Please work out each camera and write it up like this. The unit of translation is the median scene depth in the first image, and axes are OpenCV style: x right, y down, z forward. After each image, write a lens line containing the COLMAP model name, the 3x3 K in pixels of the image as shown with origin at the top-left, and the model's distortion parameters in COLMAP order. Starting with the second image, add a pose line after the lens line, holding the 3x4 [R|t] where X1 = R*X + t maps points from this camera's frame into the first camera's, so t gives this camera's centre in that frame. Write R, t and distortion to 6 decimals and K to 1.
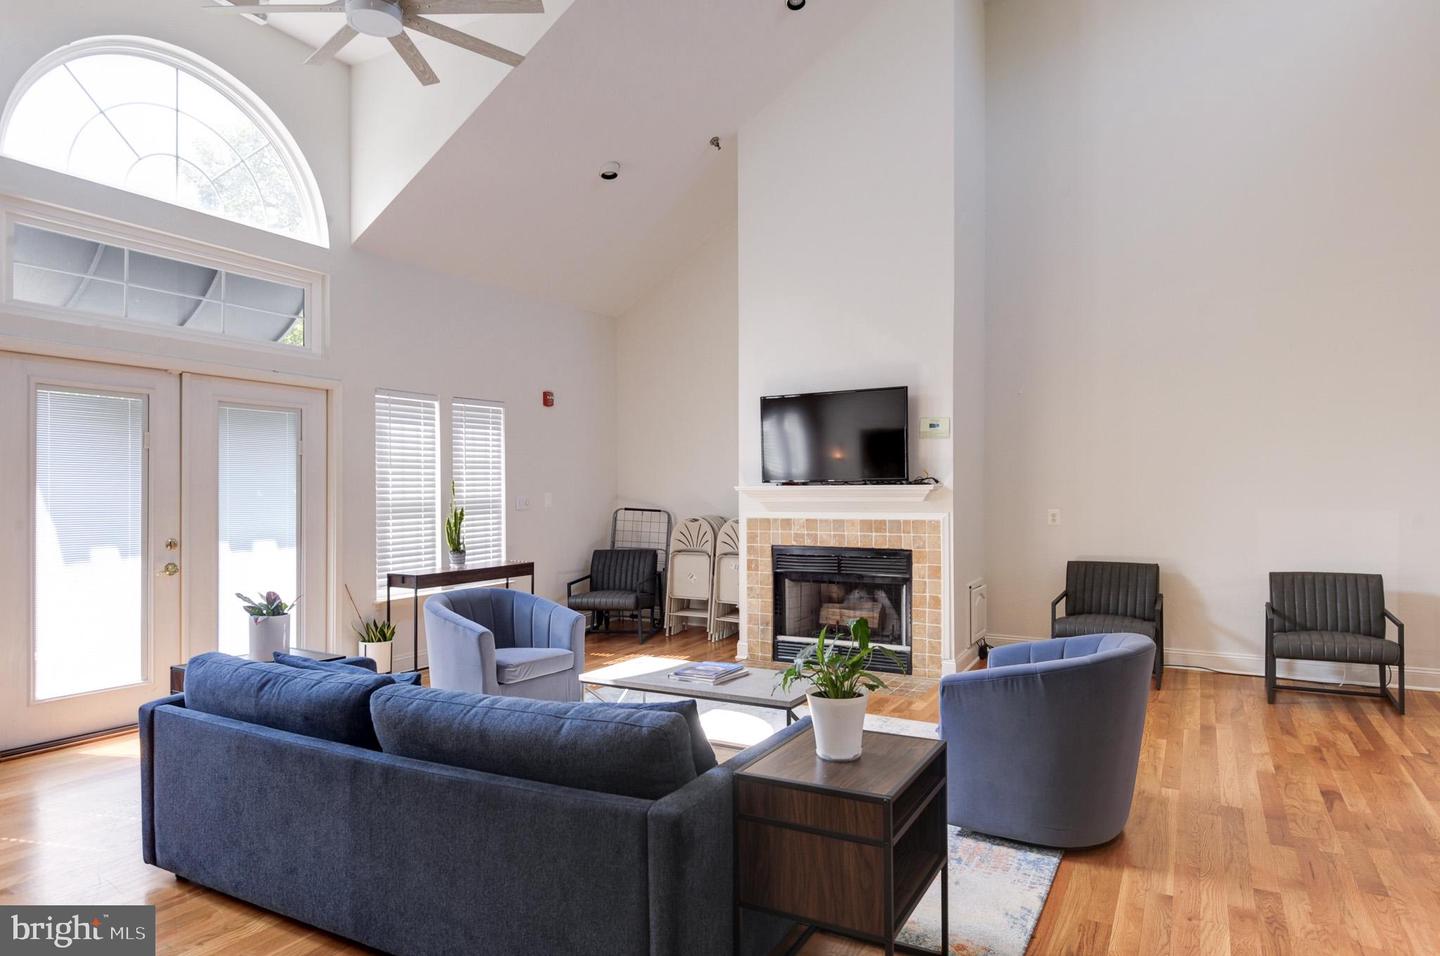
lens RADIAL K [[835.7, 0, 720.0], [0, 835.7, 478.0], [0, 0, 1]] dist [-0.000196, 0.000216]
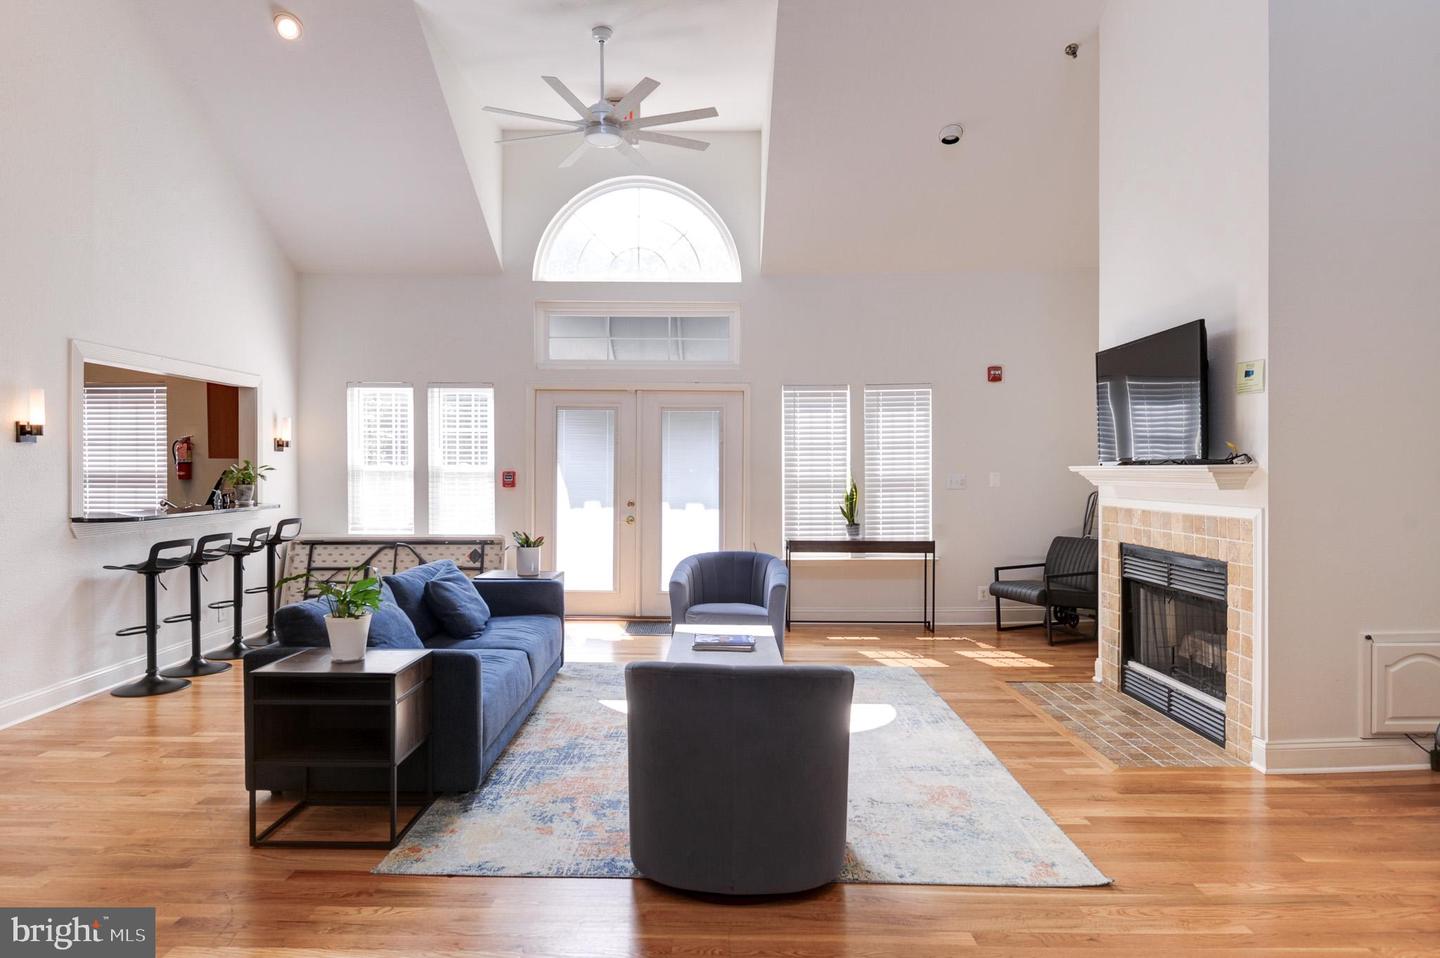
lens RADIAL K [[855.9, 0, 717.4], [0, 855.9, 455.3], [0, 0, 1]] dist [-0.002852, -0.000356]
pose [[0.478814, -0.008349, -0.877876, 0.626503], [0.008572, 0.999952, -0.004835, 0.000392], [0.877874, -0.005210, 0.478863, 0.313155]]
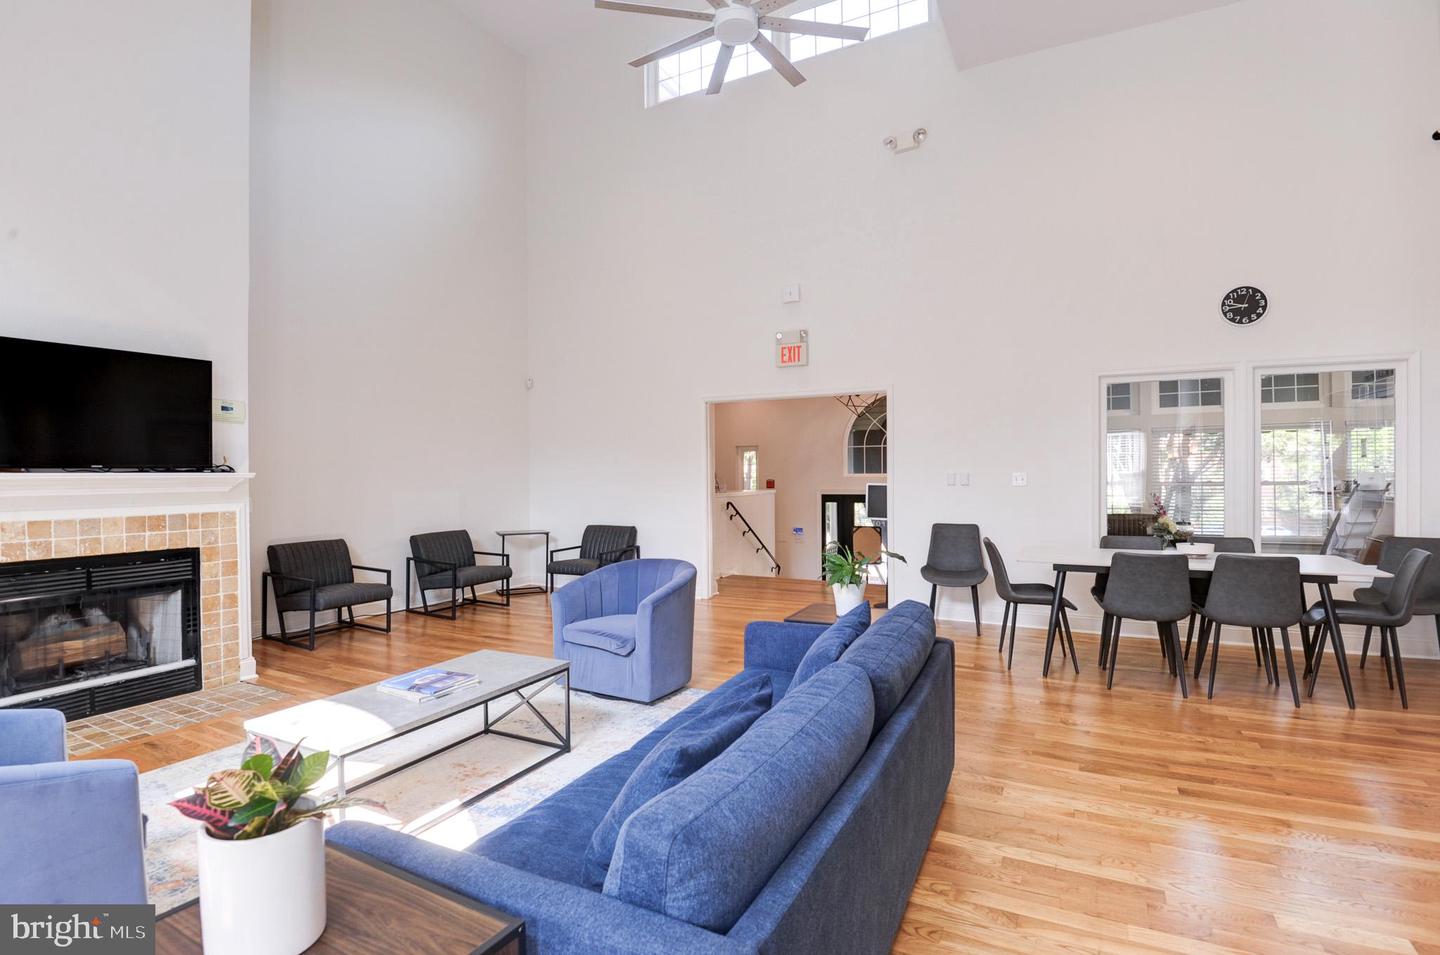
lens RADIAL K [[678.5, 0, 720.0], [0, 678.5, 477.5], [0, 0, 1]] dist [-0.022650, -0.000148]
pose [[-0.028339, 0.001446, 0.999597, -0.480979], [-0.007468, 0.999971, -0.001658, 0.010098], [-0.999570, -0.007512, -0.028327, 0.470898]]
